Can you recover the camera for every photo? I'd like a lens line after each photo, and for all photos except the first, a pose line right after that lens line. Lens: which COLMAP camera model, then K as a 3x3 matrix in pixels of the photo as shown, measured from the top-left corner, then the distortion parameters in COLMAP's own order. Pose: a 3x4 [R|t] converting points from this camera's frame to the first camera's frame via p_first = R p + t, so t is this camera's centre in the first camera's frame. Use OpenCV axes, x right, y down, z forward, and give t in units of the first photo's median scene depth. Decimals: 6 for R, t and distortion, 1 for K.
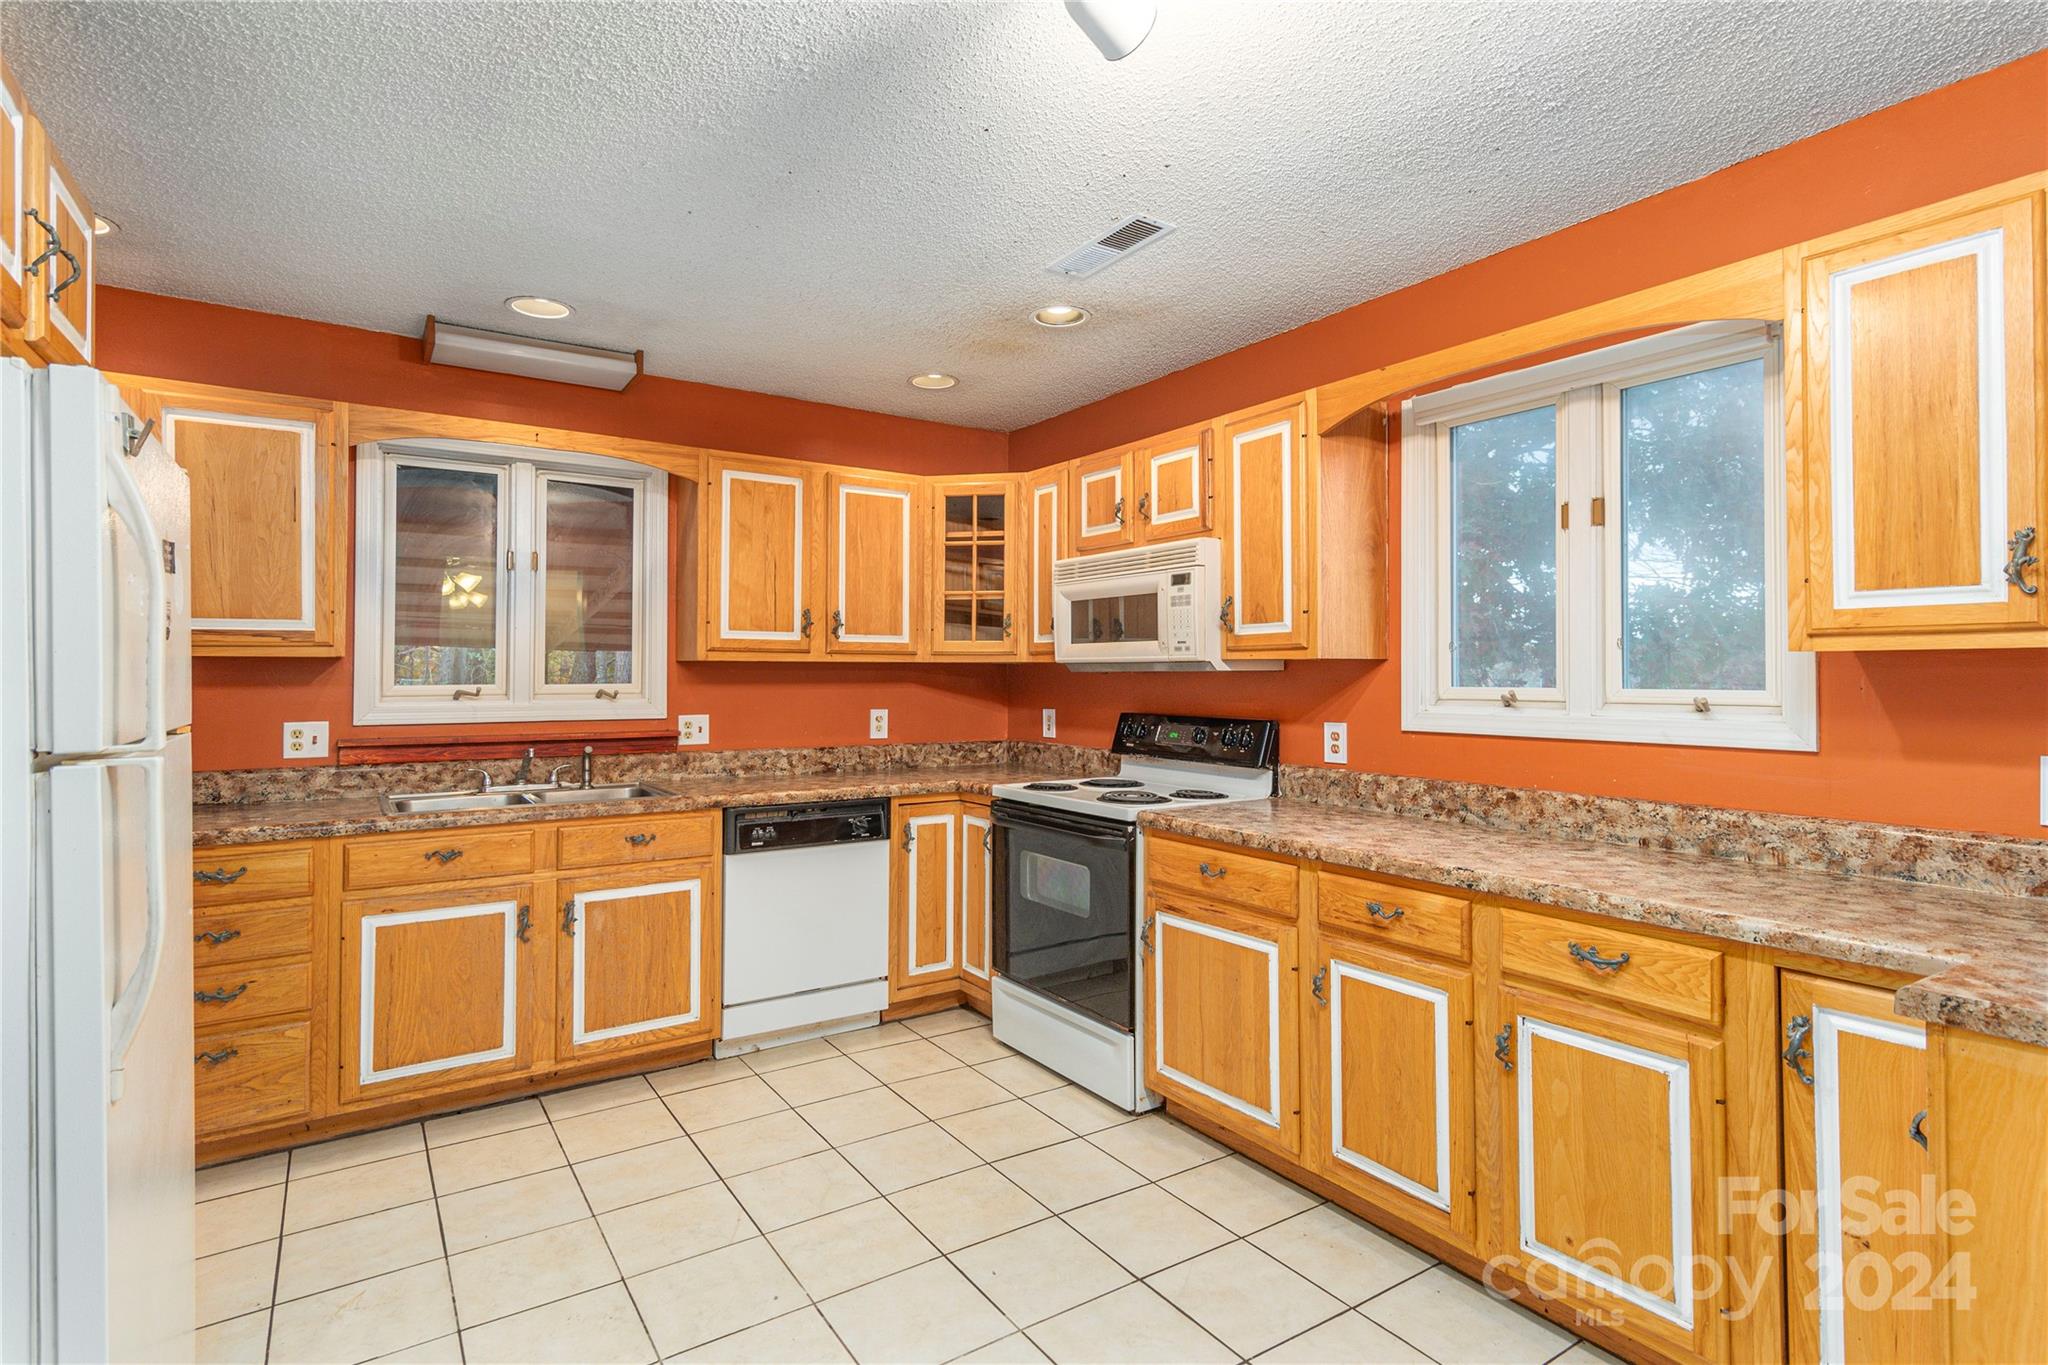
lens RADIAL K [[1016.3, 0, 1025.7], [0, 1016.3, 658.6], [0, 0, 1]] dist [0.005020, -0.000402]
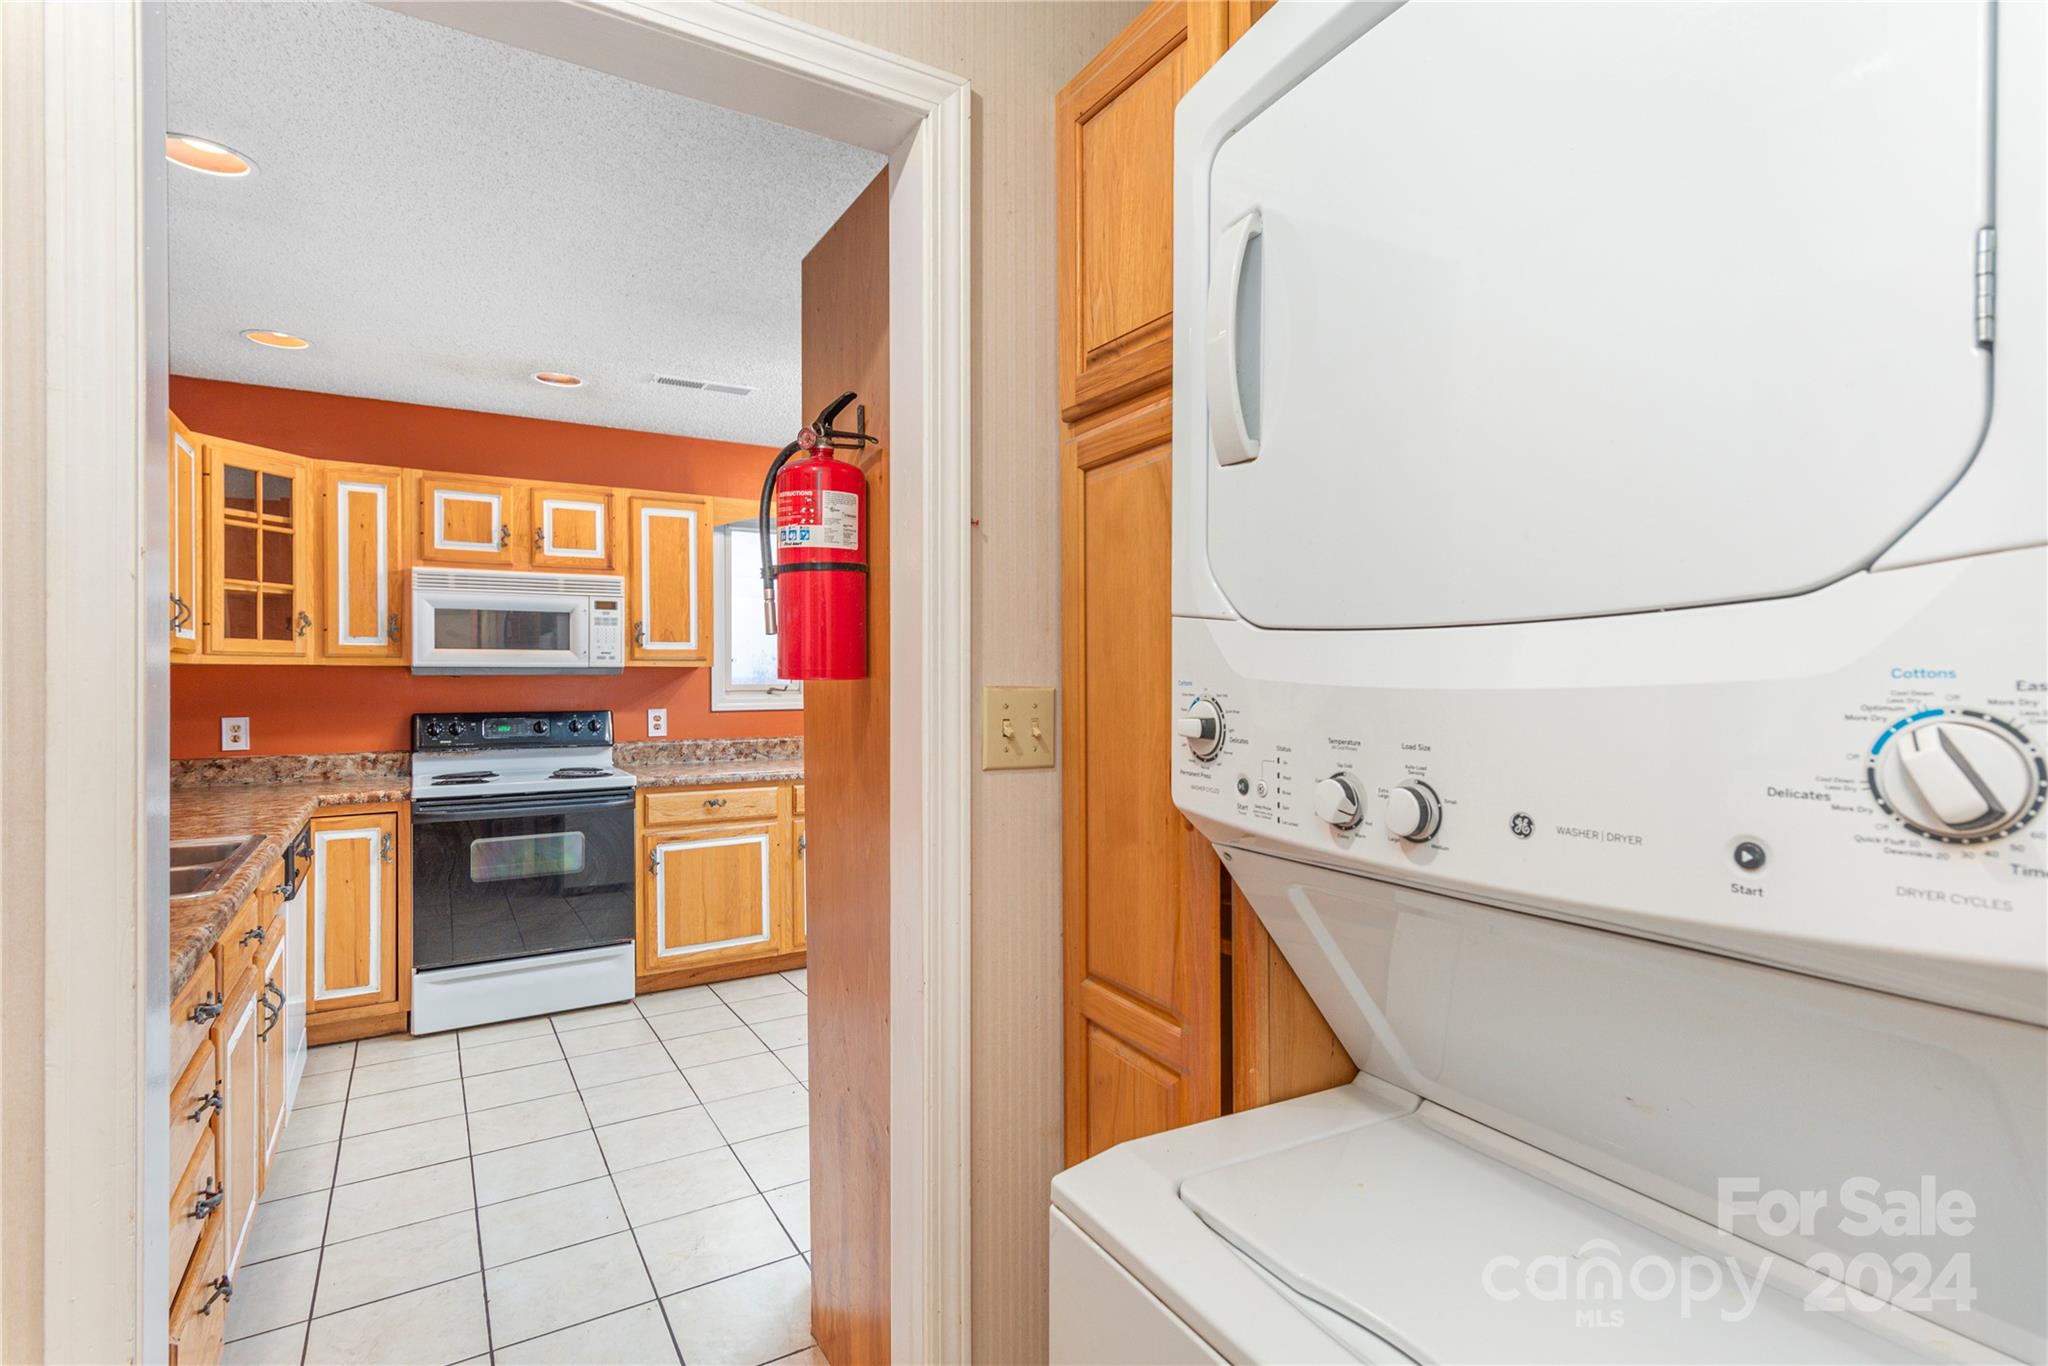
lens RADIAL K [[1016.3, 0, 1026.0], [0, 1016.3, 681.3], [0, 0, 1]] dist [0.005020, -0.000402]
pose [[0.039181, -0.008041, 0.999200, -1.006095], [-0.012865, 0.999881, 0.008551, 0.002306], [-0.999149, -0.013190, 0.039072, 0.350129]]
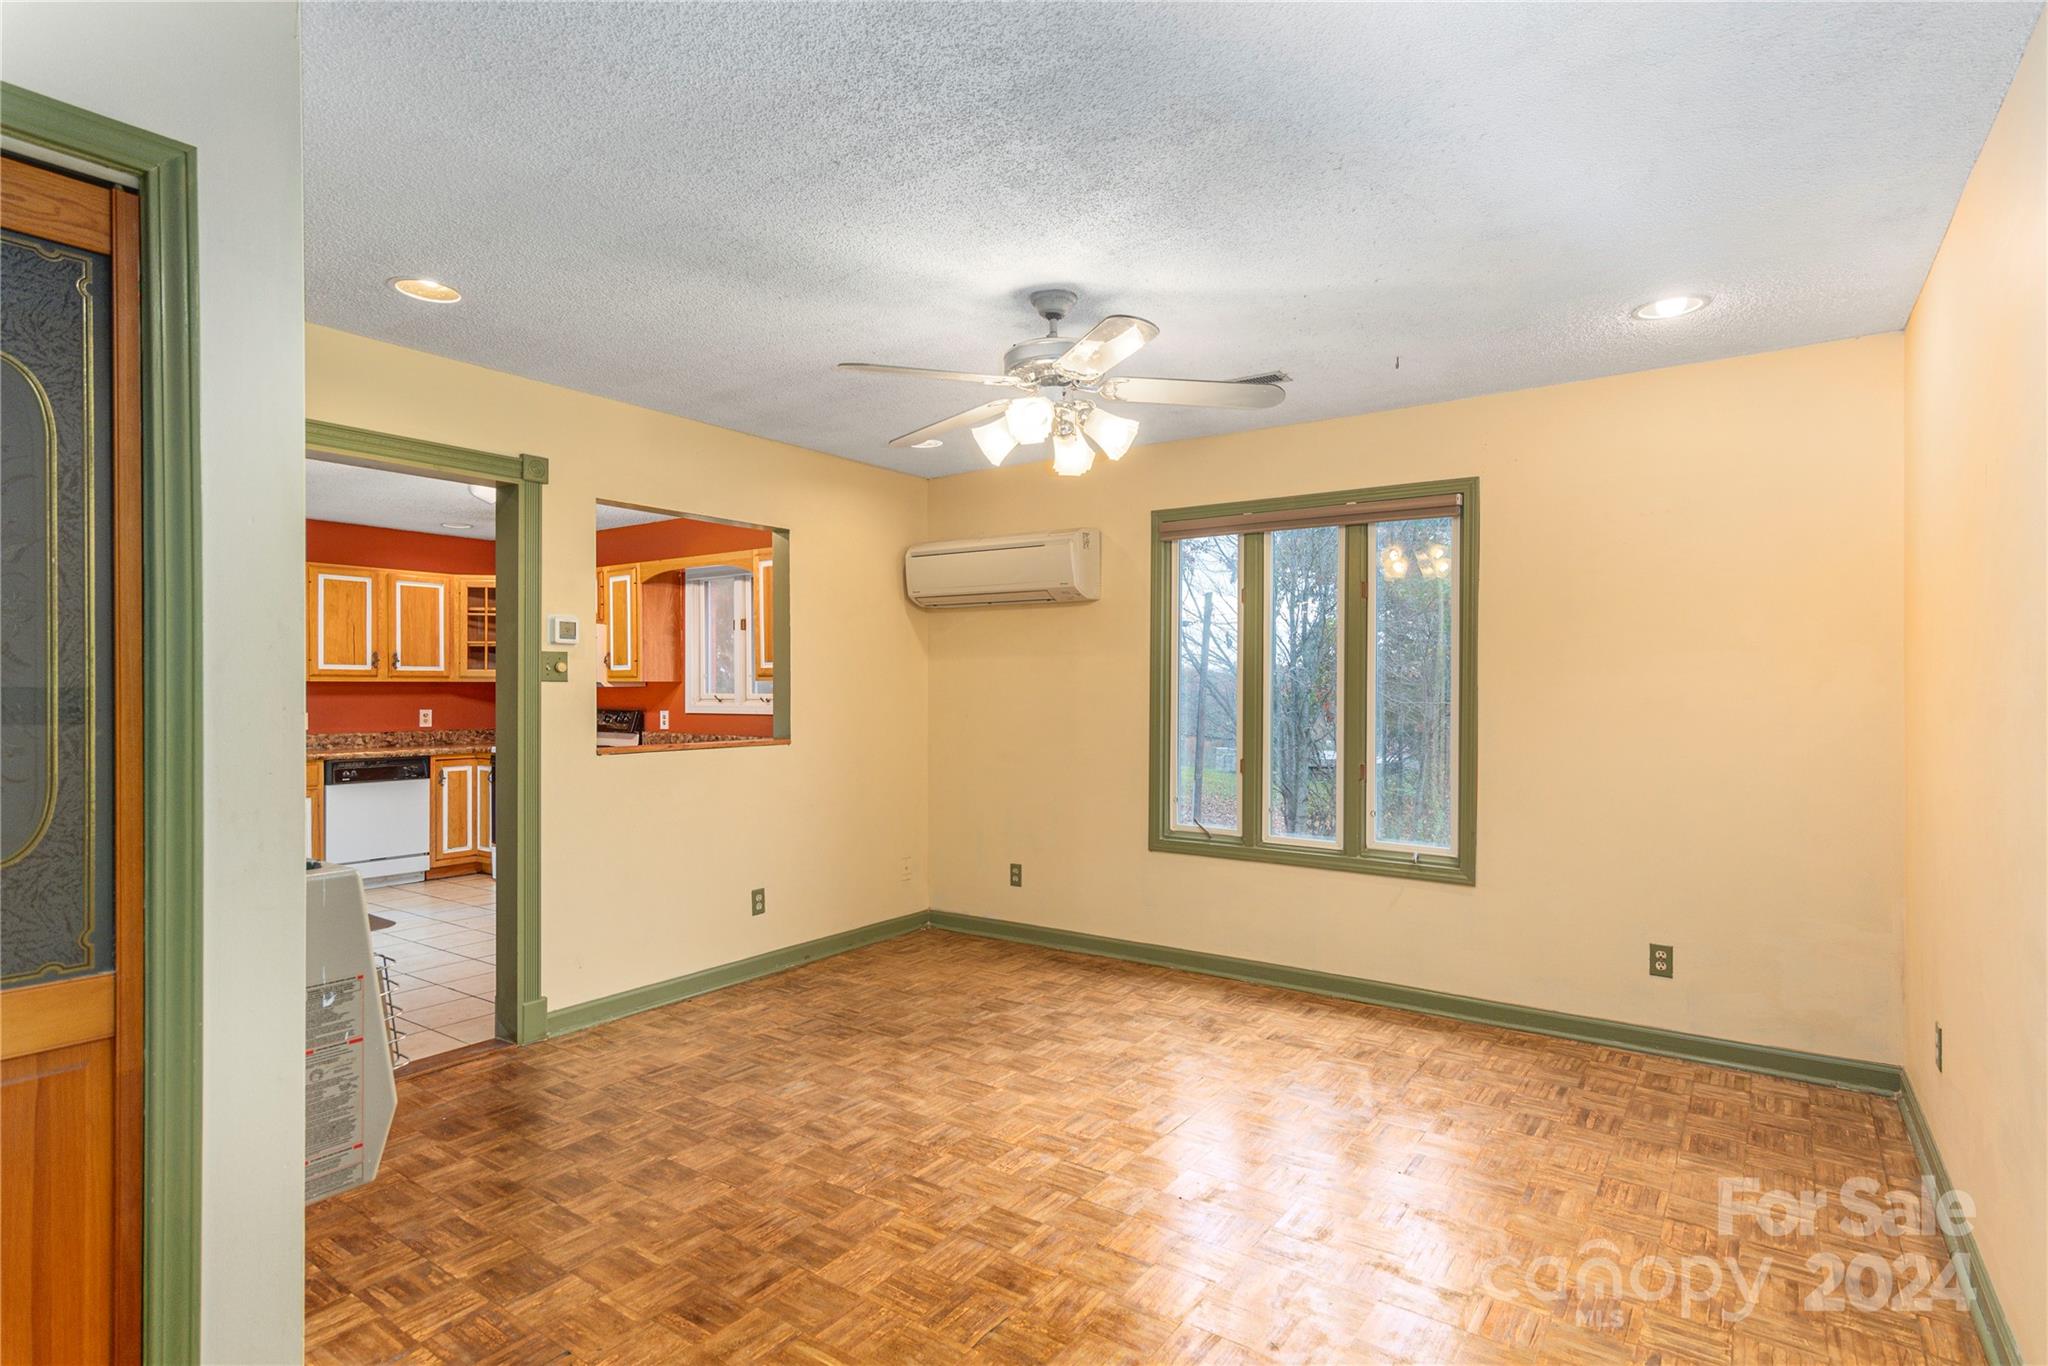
lens RADIAL K [[1016.3, 0, 1050.0], [0, 1016.3, 692.4], [0, 0, 1]] dist [0.005020, -0.000402]
pose [[0.928545, -0.004335, 0.371195, 0.228378], [-0.003964, 0.999759, 0.021591, -0.022577], [-0.371199, -0.021519, 0.928304, -1.139792]]
